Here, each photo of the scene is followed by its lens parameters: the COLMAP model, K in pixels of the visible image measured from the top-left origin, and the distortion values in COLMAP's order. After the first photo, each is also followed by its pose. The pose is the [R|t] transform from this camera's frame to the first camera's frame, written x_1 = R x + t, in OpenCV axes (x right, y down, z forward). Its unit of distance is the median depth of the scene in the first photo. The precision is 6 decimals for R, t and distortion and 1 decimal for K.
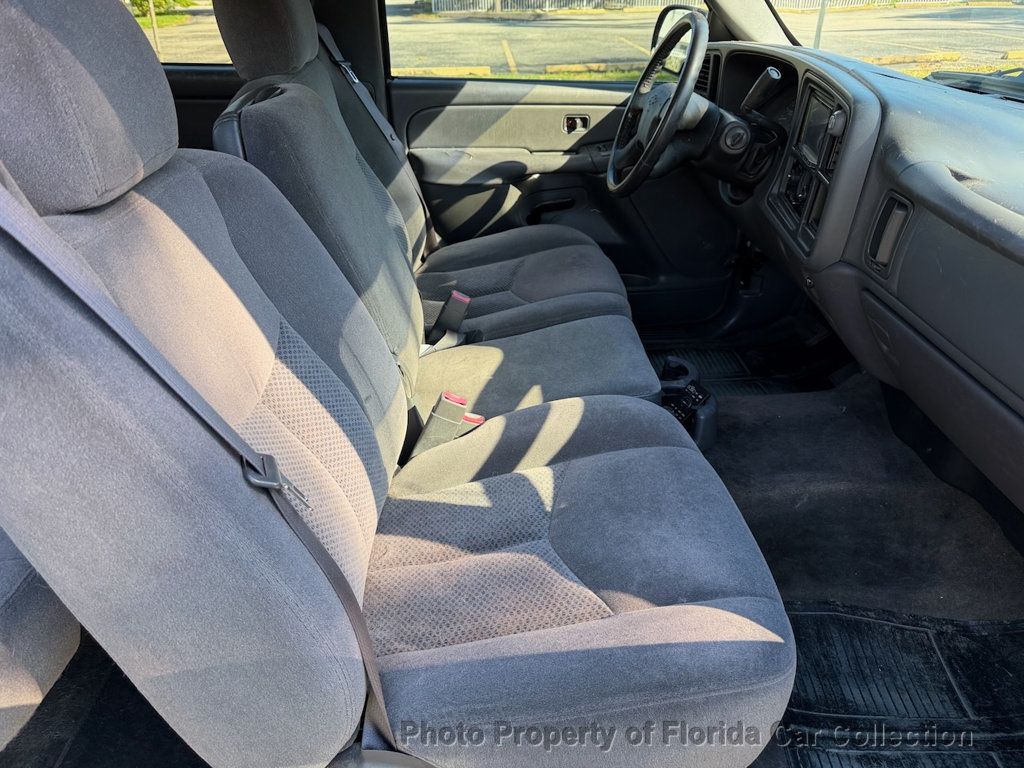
lens RADIAL K [[726.1, 0, 513.5], [0, 726.1, 389.3], [0, 0, 1]] dist [0.039074, -0.055831]
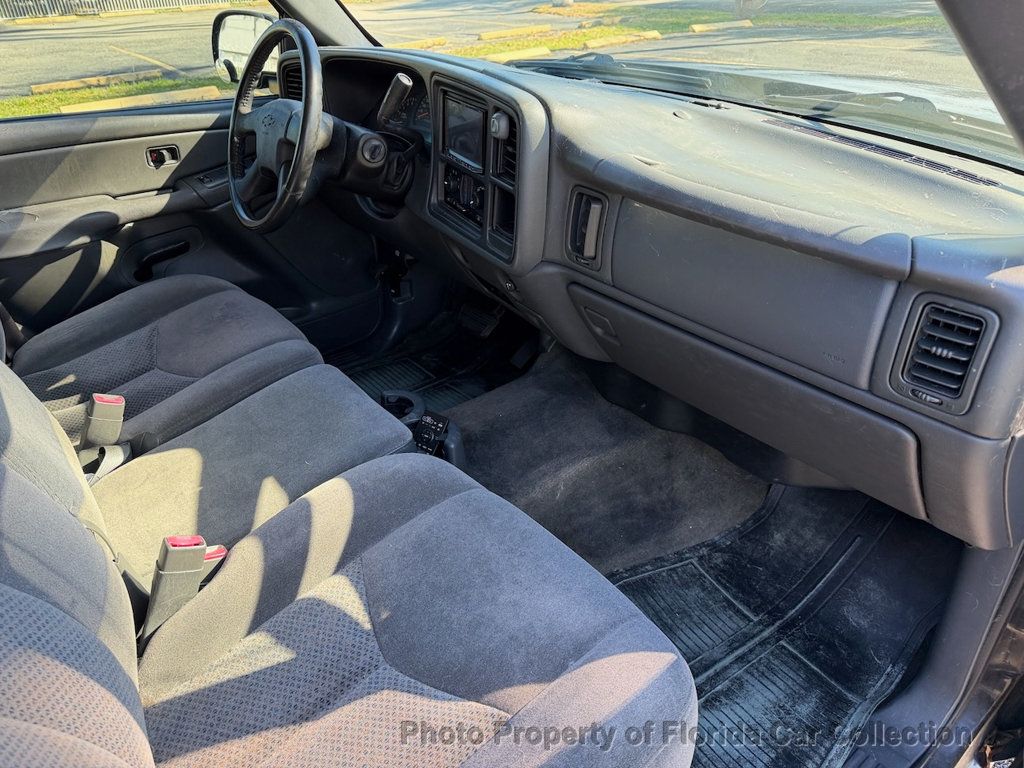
lens RADIAL K [[712.9, 0, 512.5], [0, 712.9, 392.7], [0, 0, 1]] dist [0.068926, -0.077148]
pose [[0.821650, -0.303814, 0.482275, -0.071436], [0.298920, 0.950095, 0.089253, -0.060735], [-0.485323, 0.070827, 0.871461, 0.099373]]
